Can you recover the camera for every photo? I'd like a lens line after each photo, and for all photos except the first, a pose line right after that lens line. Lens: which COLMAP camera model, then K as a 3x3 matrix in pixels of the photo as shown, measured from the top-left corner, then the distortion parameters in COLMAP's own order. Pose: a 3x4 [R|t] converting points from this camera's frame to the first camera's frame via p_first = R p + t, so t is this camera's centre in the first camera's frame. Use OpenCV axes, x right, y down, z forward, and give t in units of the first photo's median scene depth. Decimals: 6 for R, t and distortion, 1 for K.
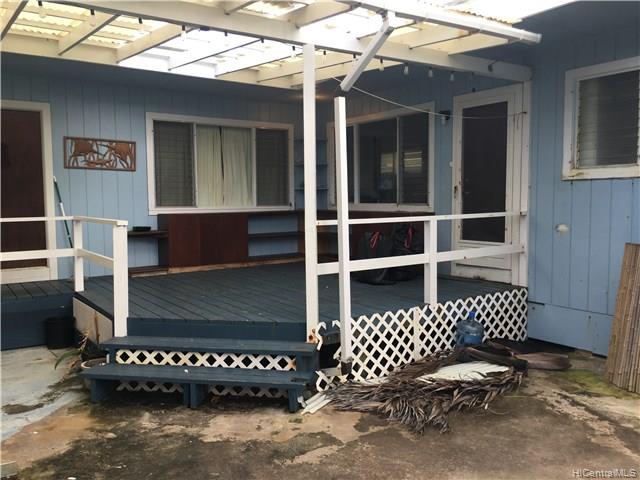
lens RADIAL K [[546.3, 0, 320.0], [0, 546.3, 240.0], [0, 0, 1]] dist [0.094466, -0.130180]
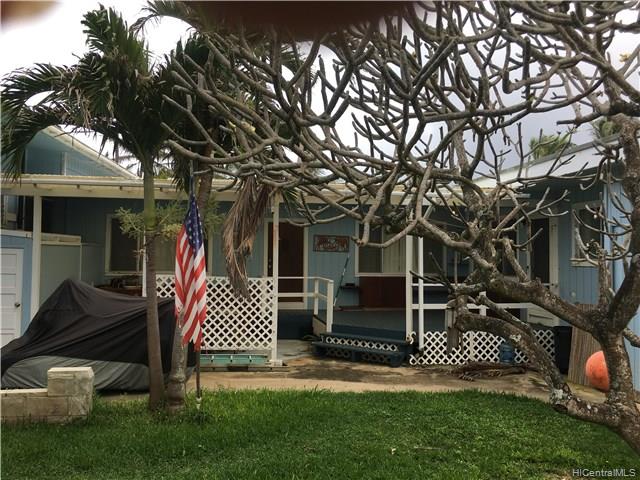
lens RADIAL K [[546.3, 0, 320.0], [0, 546.3, 240.0], [0, 0, 1]] dist [0.094466, -0.130180]
pose [[0.905451, 0.005675, -0.424412, 0.494922], [-0.051139, 0.994085, -0.095809, 0.016433], [0.421358, 0.108454, 0.900386, -0.953235]]
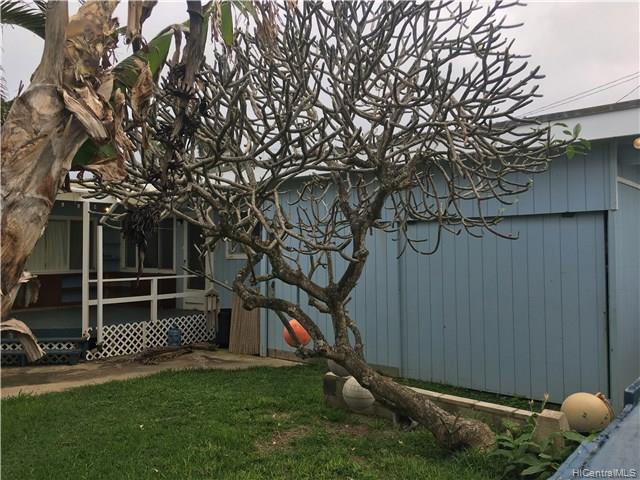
lens RADIAL K [[546.3, 0, 320.0], [0, 546.3, 240.0], [0, 0, 1]] dist [0.094466, -0.130180]
pose [[0.963359, 0.013826, 0.267858, 0.244470], [0.013047, 0.995073, -0.098286, 0.029221], [-0.267897, 0.098180, 0.958432, -1.161286]]
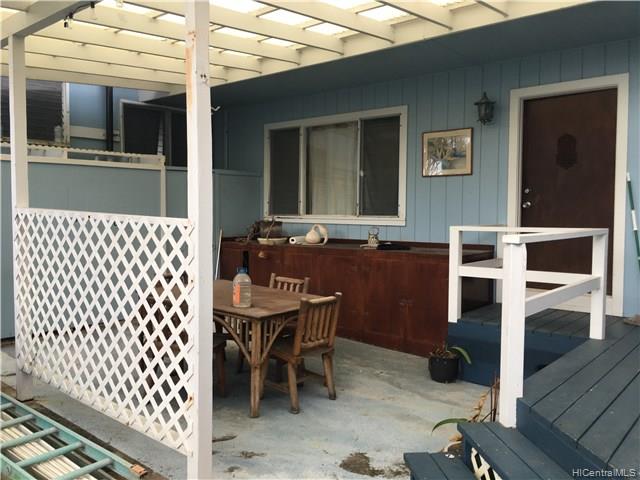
lens RADIAL K [[546.3, 0, 320.0], [0, 546.3, 240.0], [0, 0, 1]] dist [0.094466, -0.130180]
pose [[0.269525, 0.058039, -0.961243, 0.144935], [-0.081420, 0.995981, 0.037307, -0.031453], [0.959545, 0.068209, 0.273168, 0.565340]]
